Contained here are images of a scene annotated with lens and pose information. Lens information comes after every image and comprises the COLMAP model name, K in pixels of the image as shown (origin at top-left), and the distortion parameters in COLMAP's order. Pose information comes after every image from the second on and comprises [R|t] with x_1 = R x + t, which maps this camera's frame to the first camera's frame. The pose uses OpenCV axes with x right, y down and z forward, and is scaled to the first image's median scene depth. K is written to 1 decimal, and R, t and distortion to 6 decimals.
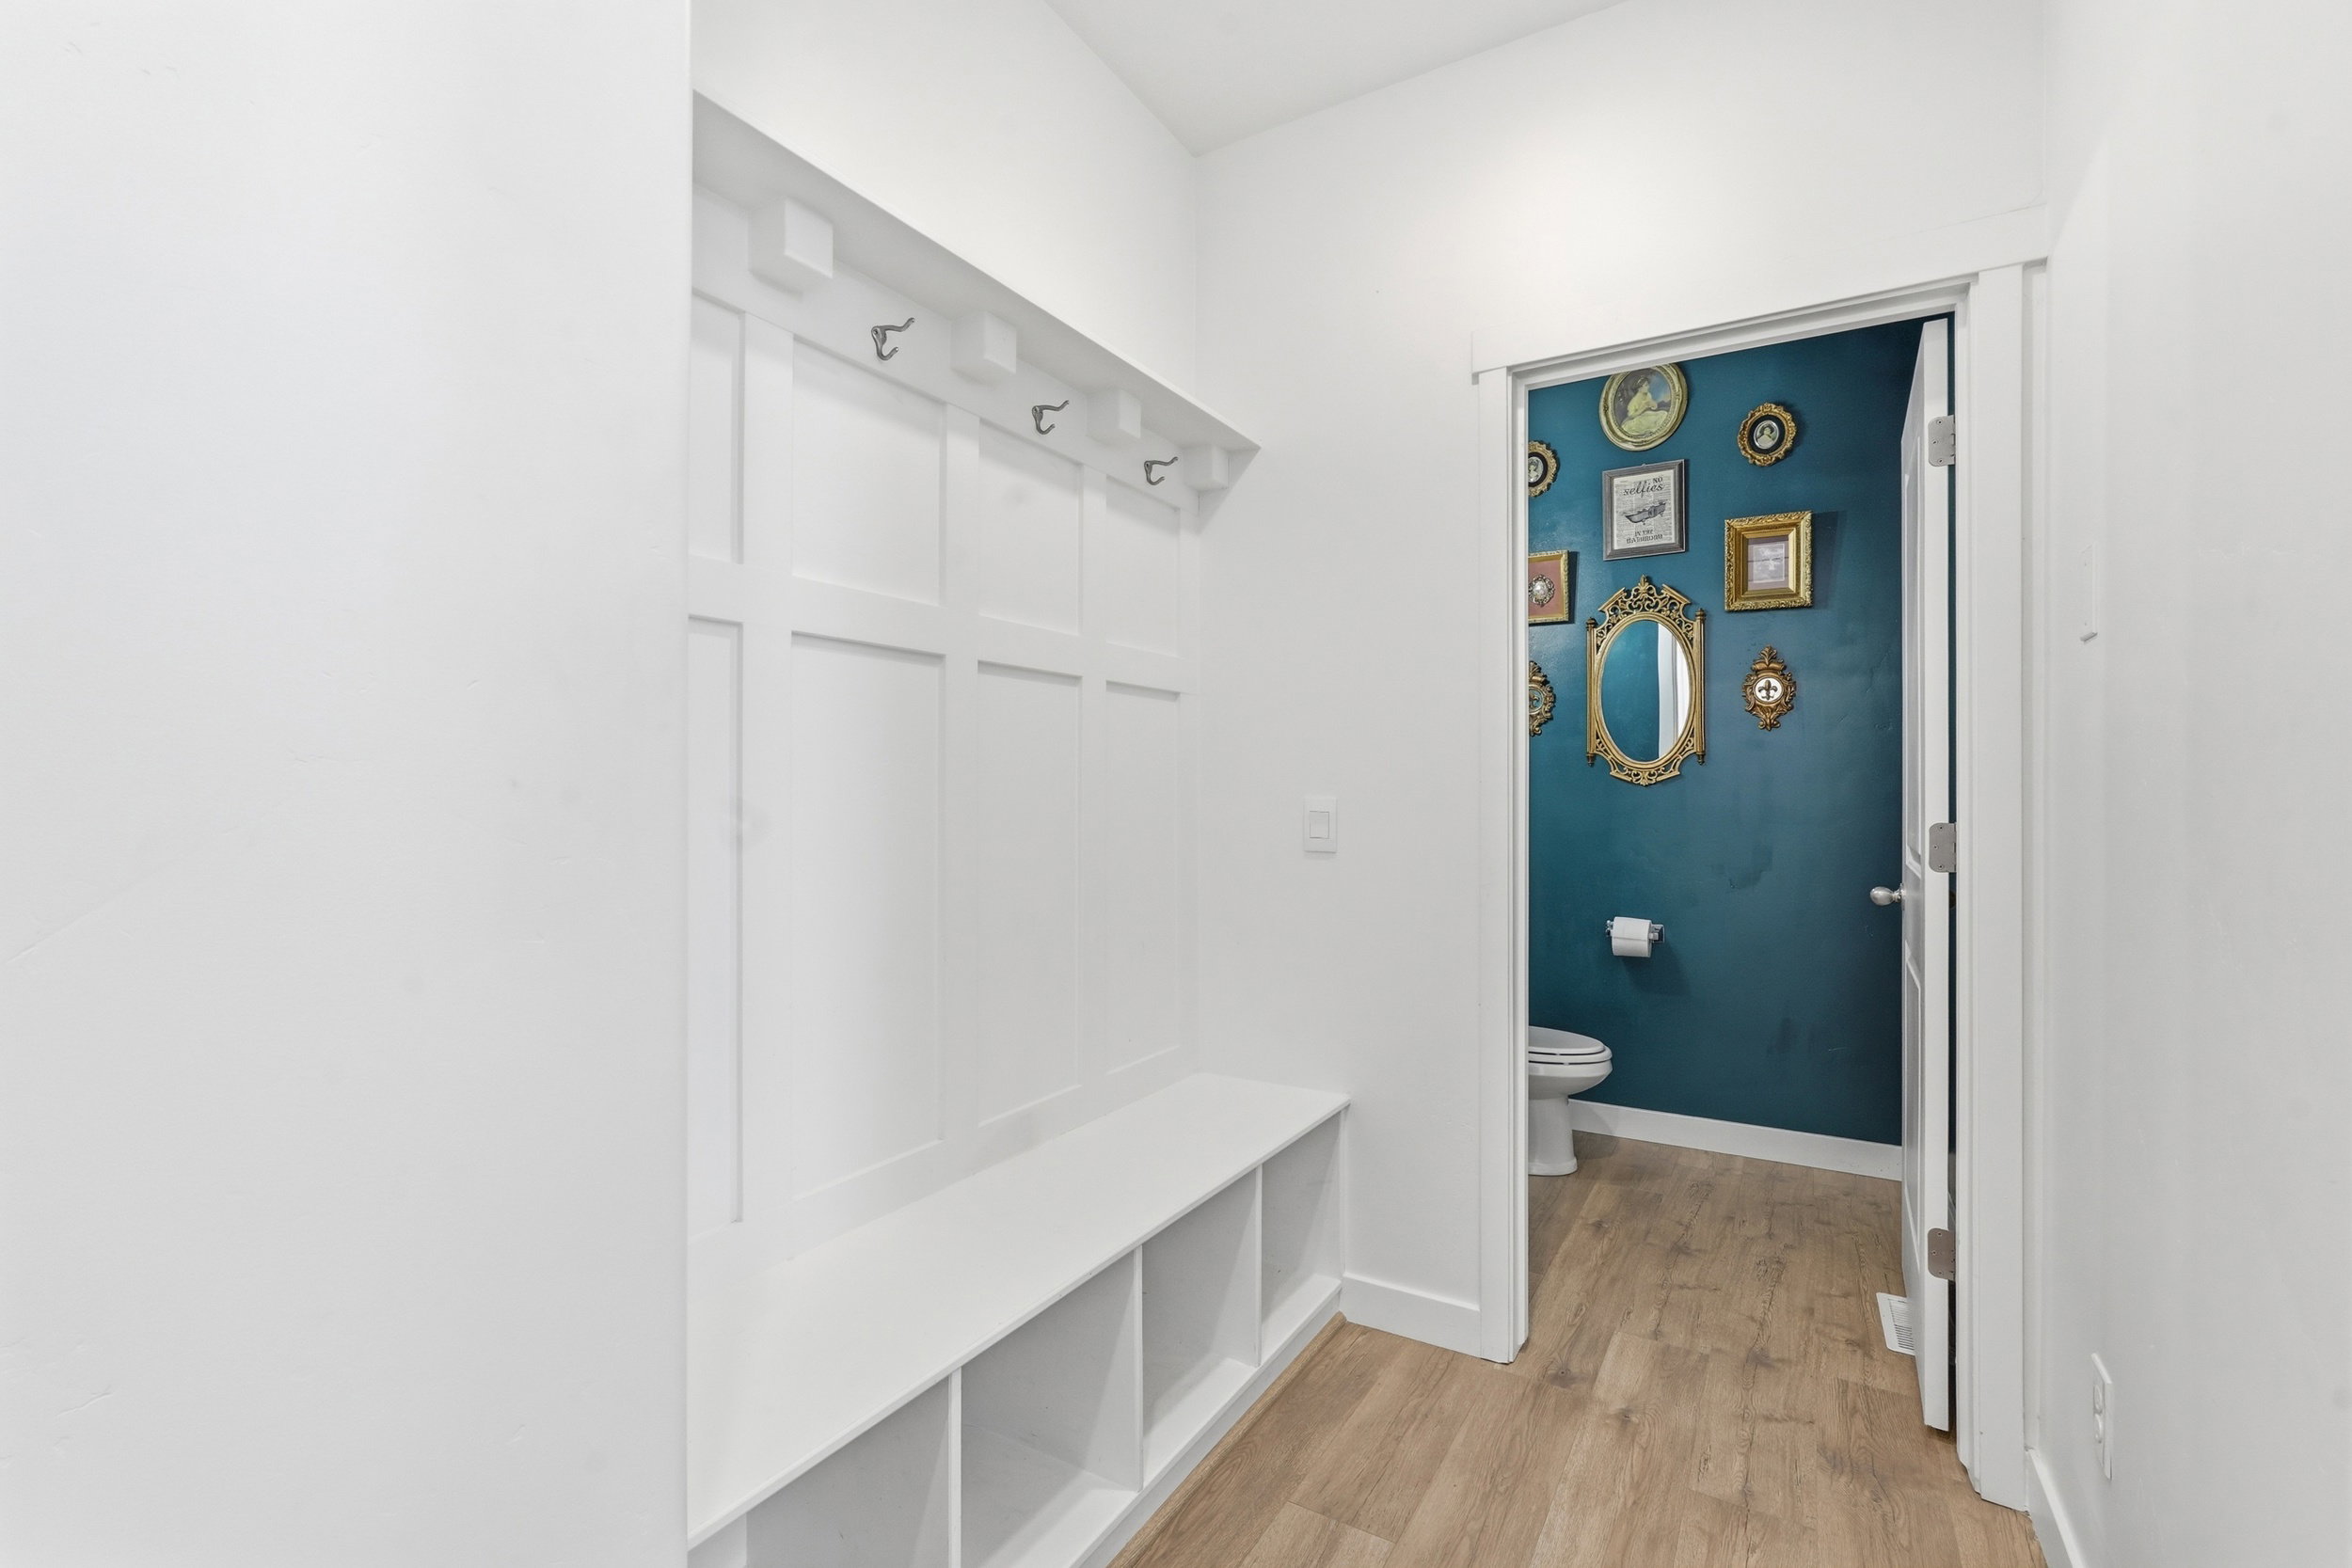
lens RADIAL K [[1055.2, 0, 1183.9], [0, 1055.2, 784.9], [0, 0, 1]] dist [-0.018426, 0.006028]
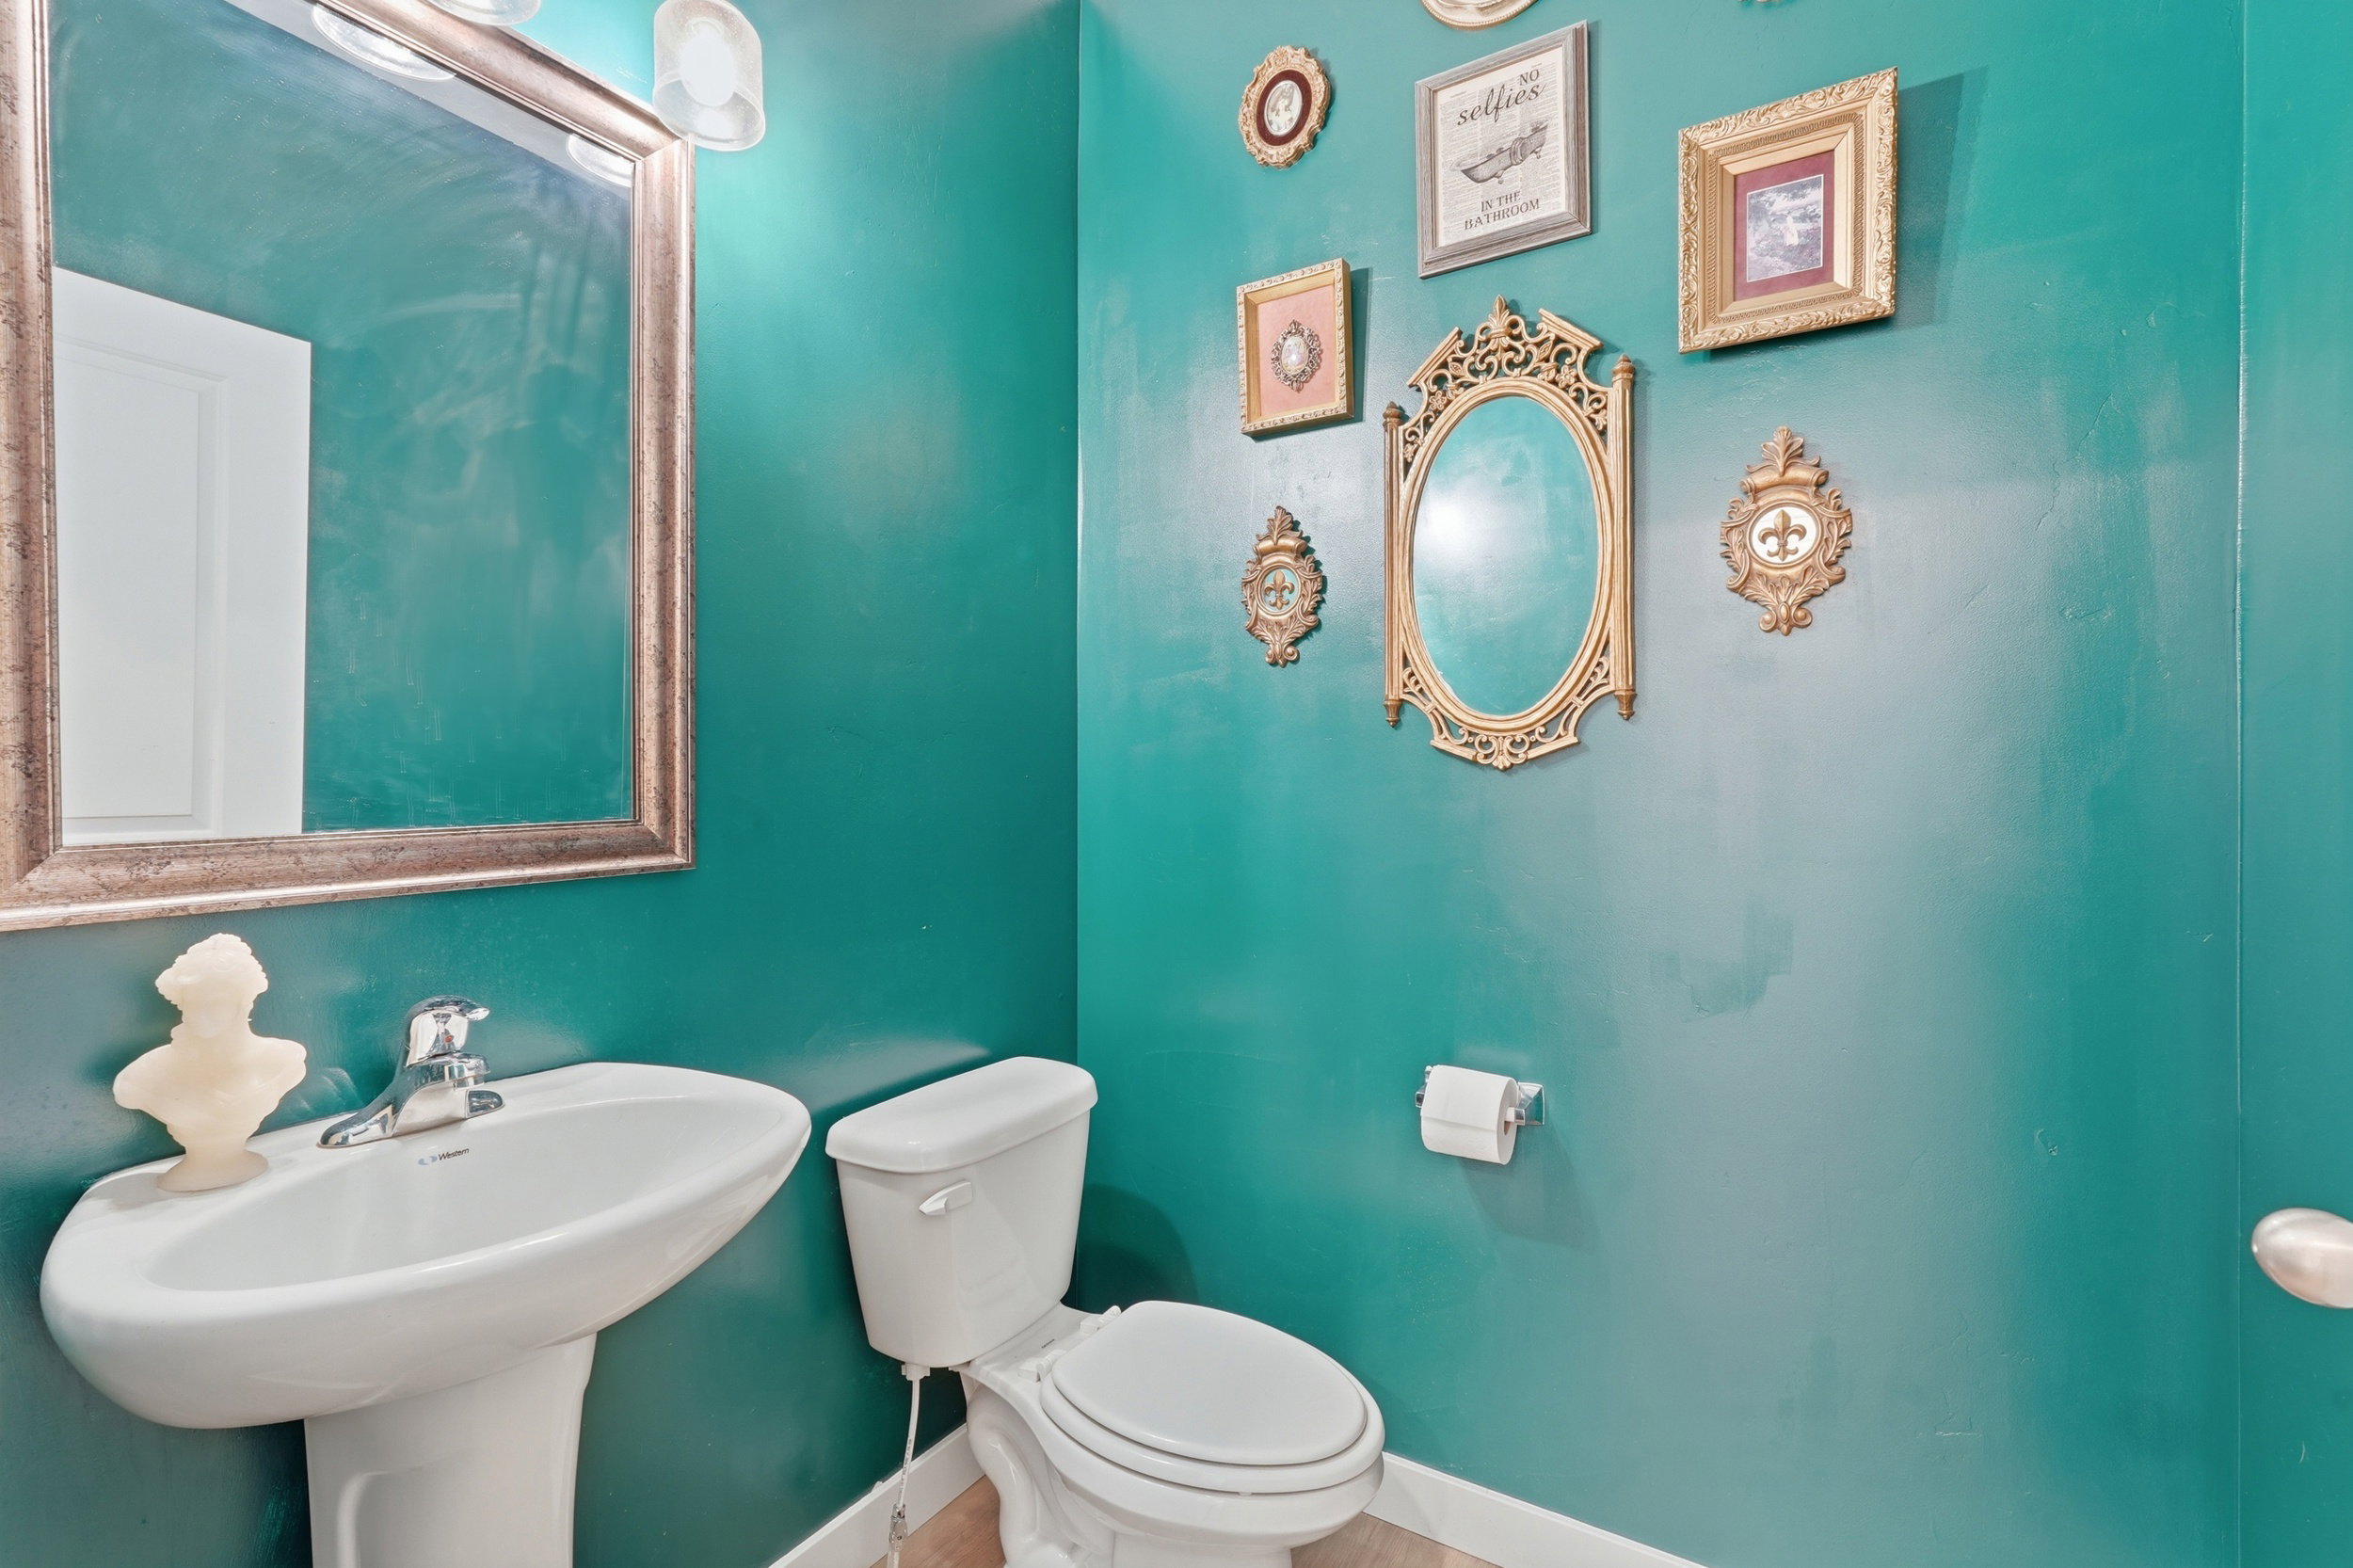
lens RADIAL K [[1055.8, 0, 1166.4], [0, 1055.8, 786.7], [0, 0, 1]] dist [-0.018426, 0.006028]
pose [[0.999821, -0.002842, -0.018717, 0.308764], [0.003015, 0.999953, 0.009213, 0.003897], [0.018690, -0.009268, 0.999782, 0.559301]]
